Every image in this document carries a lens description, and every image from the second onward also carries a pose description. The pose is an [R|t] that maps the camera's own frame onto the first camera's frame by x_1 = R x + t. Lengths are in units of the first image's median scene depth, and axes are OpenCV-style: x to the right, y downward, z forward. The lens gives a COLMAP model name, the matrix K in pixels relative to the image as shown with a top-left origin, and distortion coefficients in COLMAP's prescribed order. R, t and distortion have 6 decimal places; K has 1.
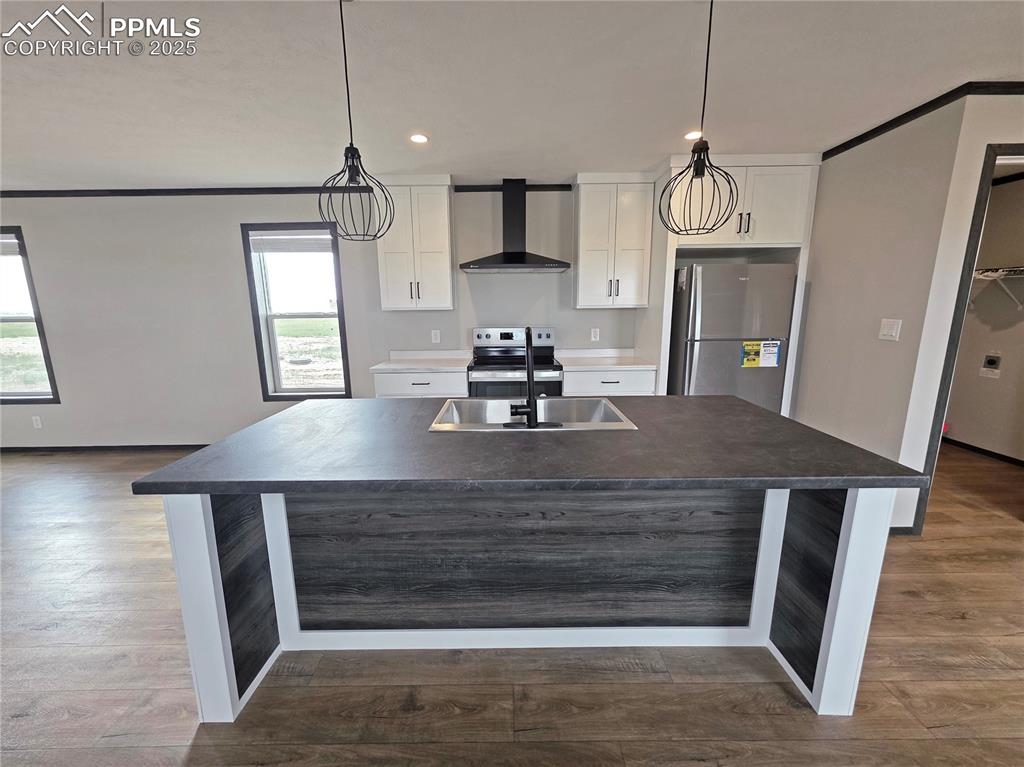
lens RADIAL K [[405.2, 0, 507.6], [0, 405.2, 387.5], [0, 0, 1]] dist [-0.000226, 0.000093]
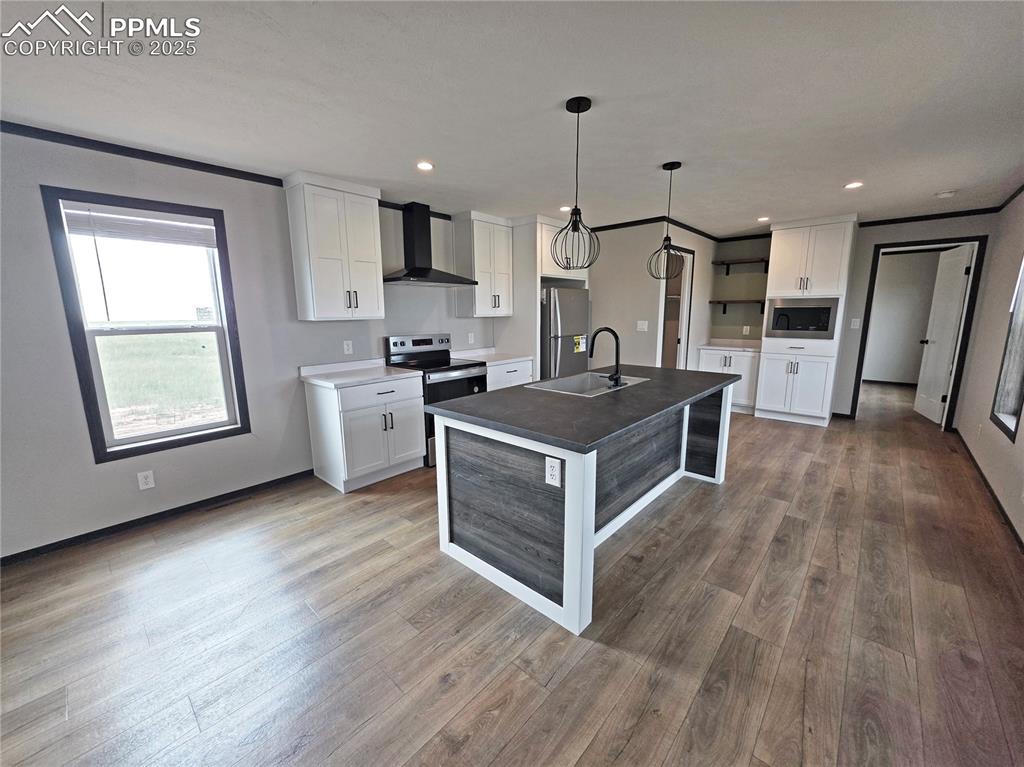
lens RADIAL K [[408.2, 0, 509.3], [0, 408.2, 384.3], [0, 0, 1]] dist [0.001456, 0.000352]
pose [[0.675700, -0.126890, 0.726174, -0.701523], [0.150124, 0.988117, 0.032972, -0.015979], [-0.721729, 0.086737, 0.686720, 0.078225]]
